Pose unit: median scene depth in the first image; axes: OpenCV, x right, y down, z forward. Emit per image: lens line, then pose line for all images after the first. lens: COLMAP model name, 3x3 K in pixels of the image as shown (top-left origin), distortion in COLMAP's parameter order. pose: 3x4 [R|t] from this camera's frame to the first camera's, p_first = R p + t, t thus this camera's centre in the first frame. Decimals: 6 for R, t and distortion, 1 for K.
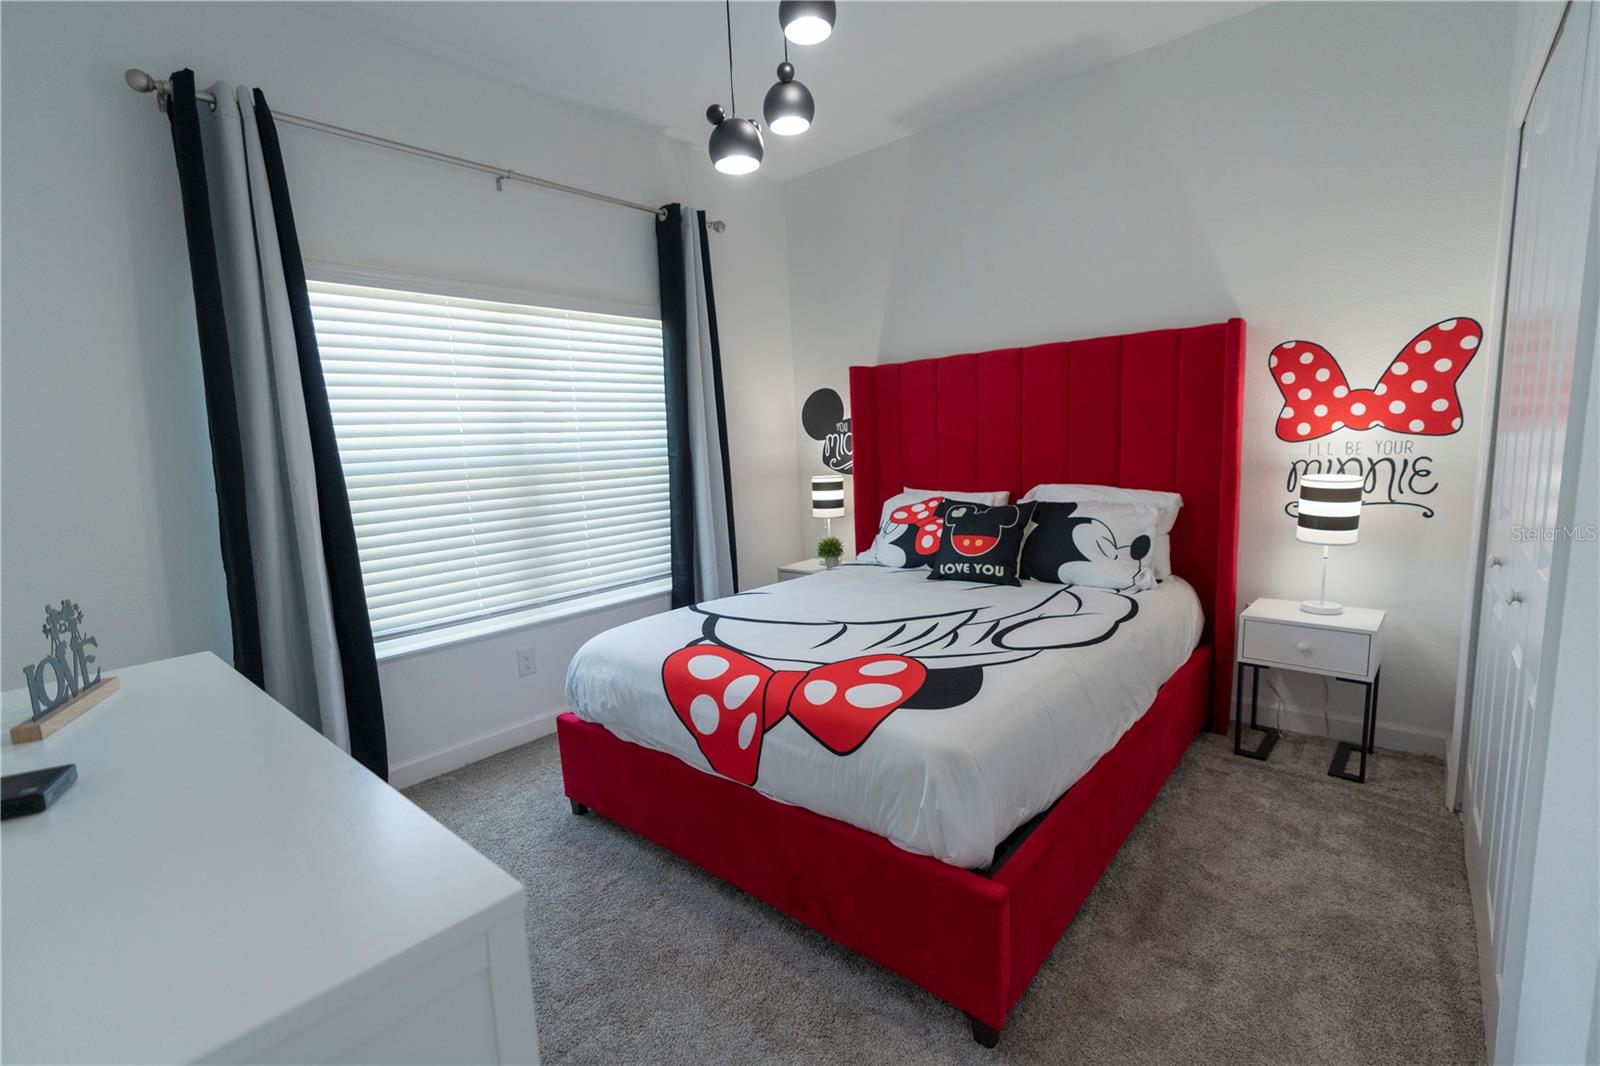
lens RADIAL K [[713.1, 0, 793.1], [0, 713.1, 538.9], [0, 0, 1]] dist [-0.013785, 0.007545]
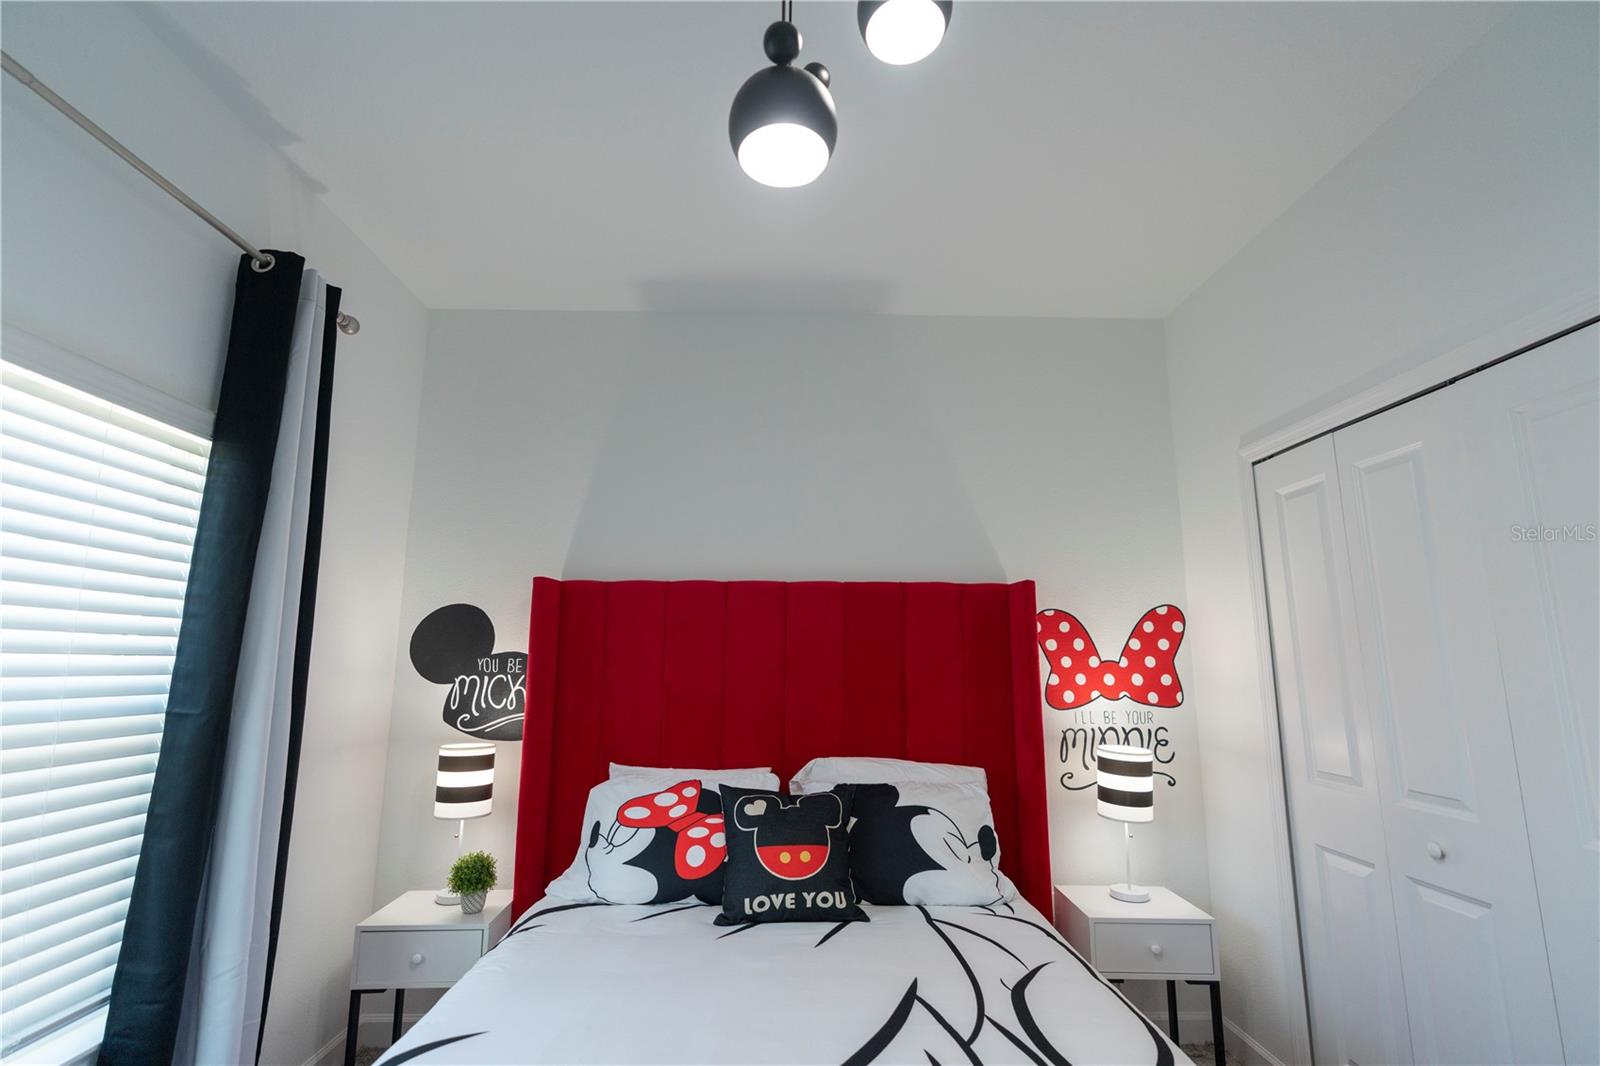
lens RADIAL K [[713.1, 0, 793.1], [0, 713.1, 538.9], [0, 0, 1]] dist [-0.013785, 0.007545]
pose [[0.738377, 0.165078, 0.653872, -0.233987], [0.053482, 0.952191, -0.300786, -0.078099], [-0.672264, 0.257064, 0.694247, 0.461437]]
